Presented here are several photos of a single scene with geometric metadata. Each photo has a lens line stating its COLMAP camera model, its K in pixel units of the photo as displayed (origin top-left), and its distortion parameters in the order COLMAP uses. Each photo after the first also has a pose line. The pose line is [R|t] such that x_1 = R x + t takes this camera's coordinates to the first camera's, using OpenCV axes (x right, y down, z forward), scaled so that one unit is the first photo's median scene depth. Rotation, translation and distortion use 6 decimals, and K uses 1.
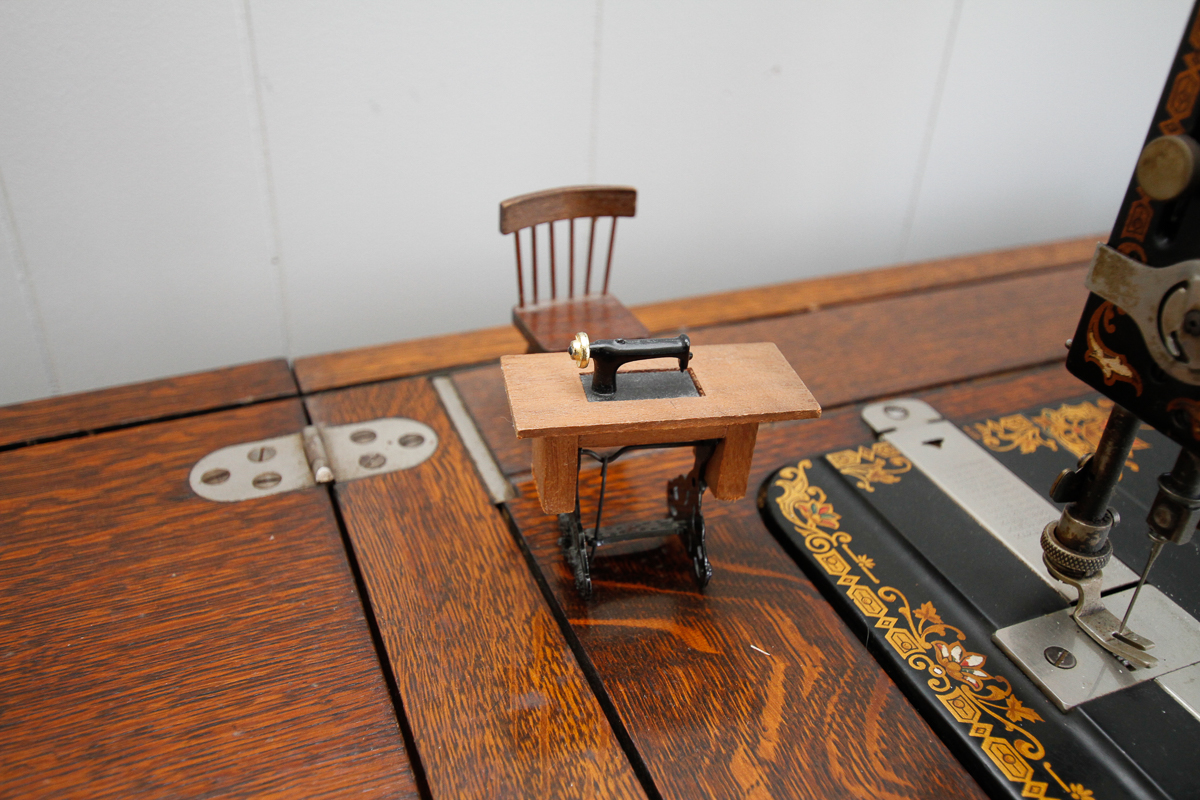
lens RADIAL K [[1037.9, 0, 601.5], [0, 1037.9, 407.2], [0, 0, 1]] dist [-0.008743, 0.044798]
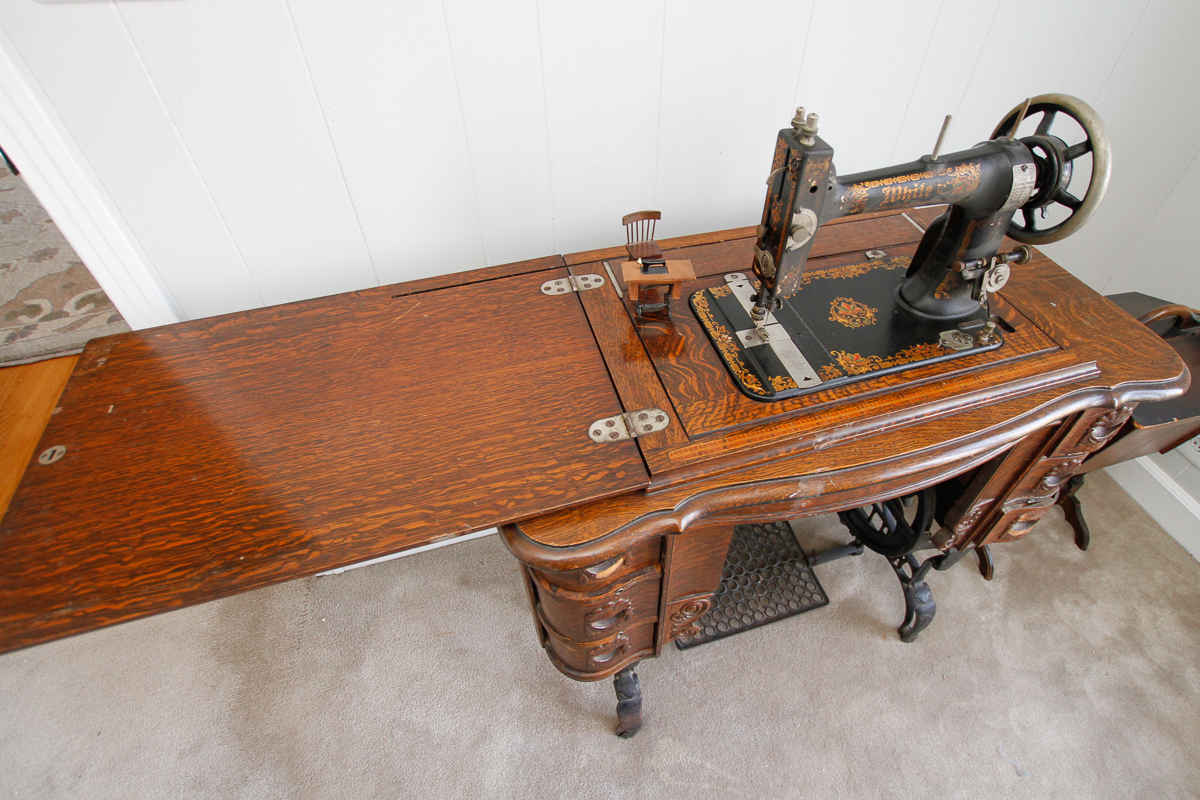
lens RADIAL K [[605.8, 0, 652.5], [0, 605.8, 382.2], [0, 0, 1]] dist [-0.031943, 0.003506]
pose [[0.997713, 0.043594, -0.051657, 0.156944], [-0.031645, 0.976554, 0.212935, -0.089246], [0.059729, -0.210813, 0.975700, -1.320022]]
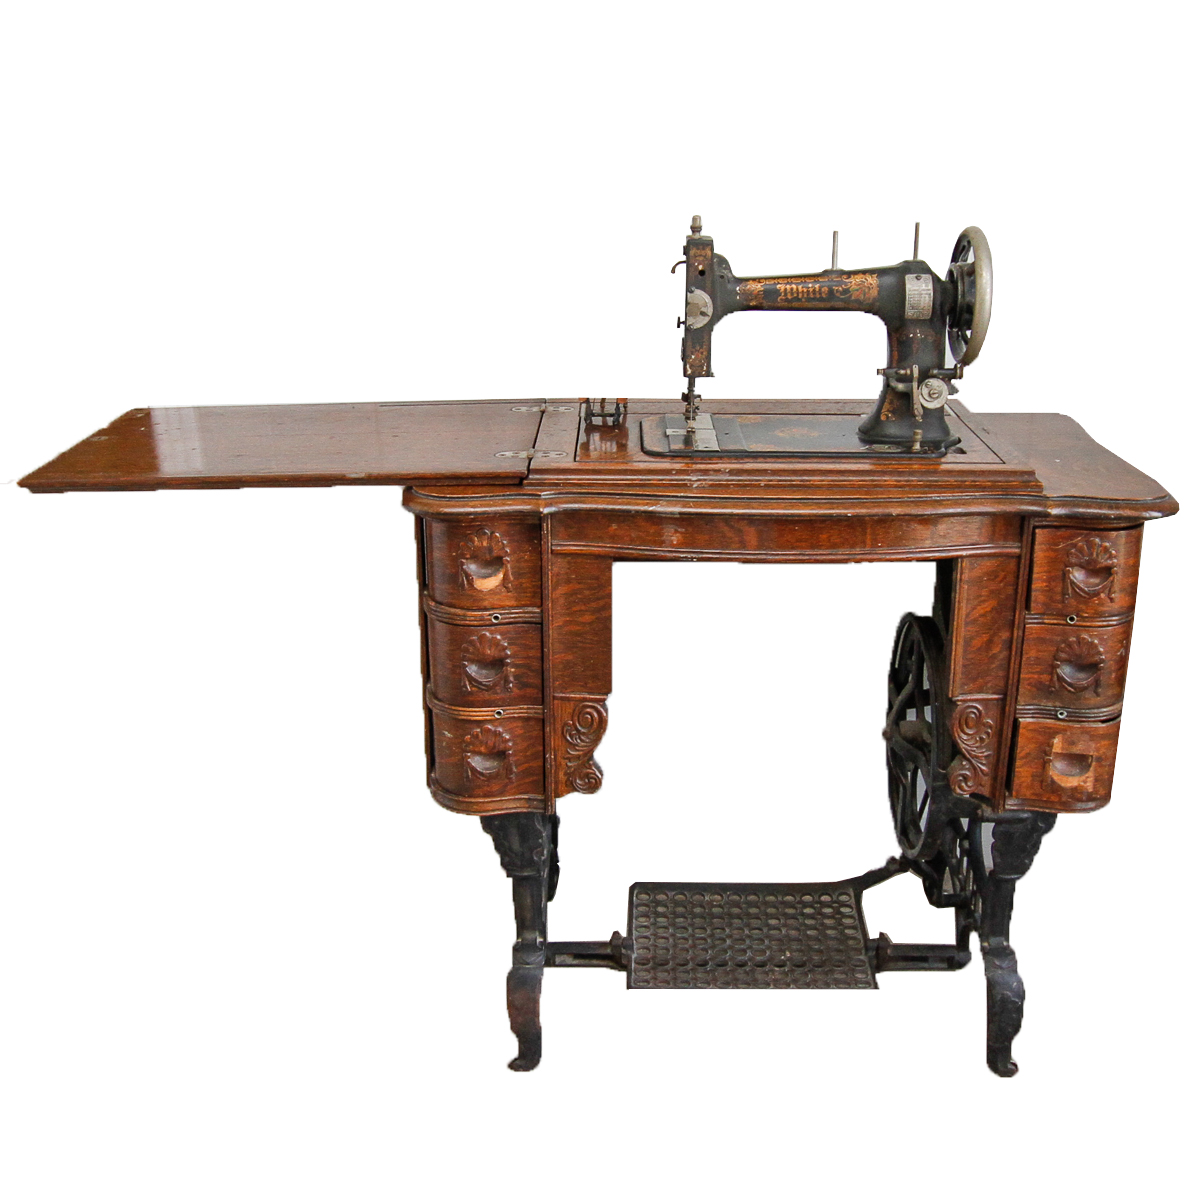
lens RADIAL K [[1420.5, 0, 617.2], [0, 1420.5, 555.2], [0, 0, 1]] dist [-0.034920, 0.000000]
pose [[0.923295, 0.079430, -0.375788, 2.219429], [-0.175089, 0.957855, -0.227725, 1.902709], [0.341863, 0.276053, 0.898290, -3.862274]]
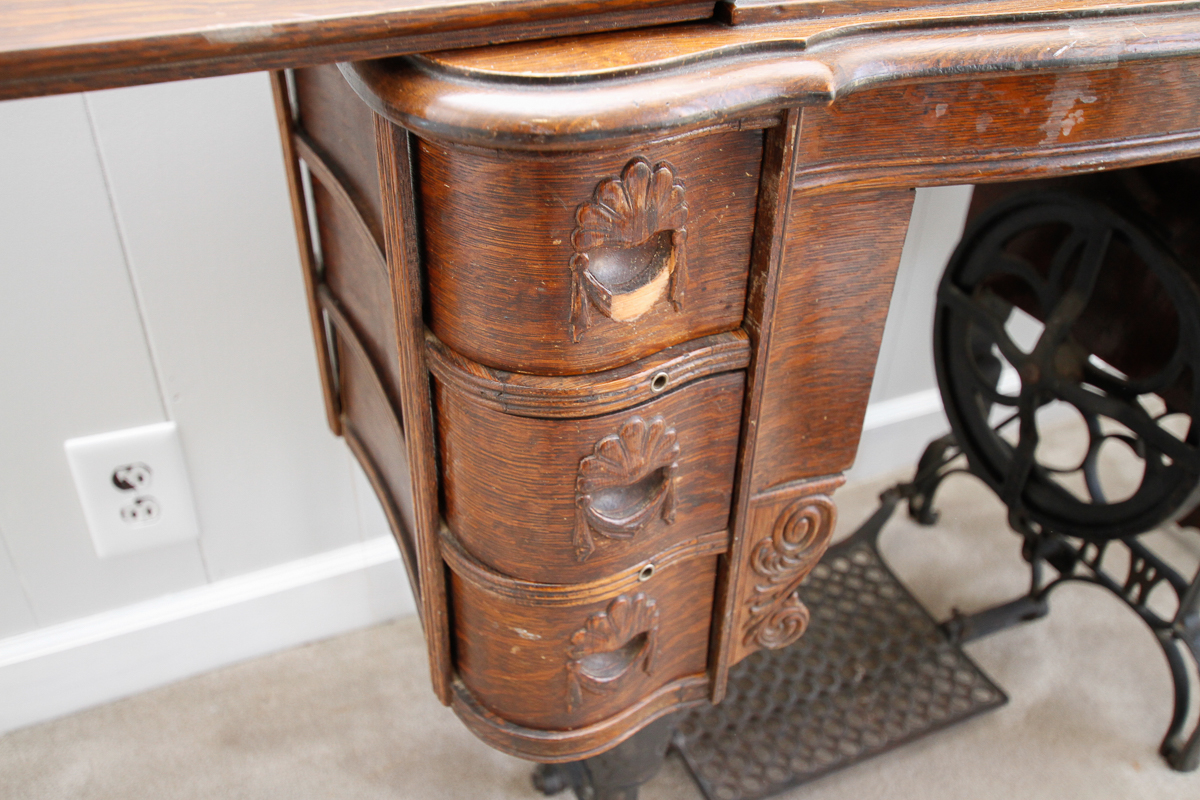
lens RADIAL K [[1037.9, 0, 601.5], [0, 1037.9, 403.8], [0, 0, 1]] dist [-0.008743, 0.044798]
pose [[0.999060, -0.037519, 0.021705, -0.145377], [0.036851, 0.998857, 0.030429, 1.036753], [-0.022822, -0.029601, 0.999301, -0.922719]]
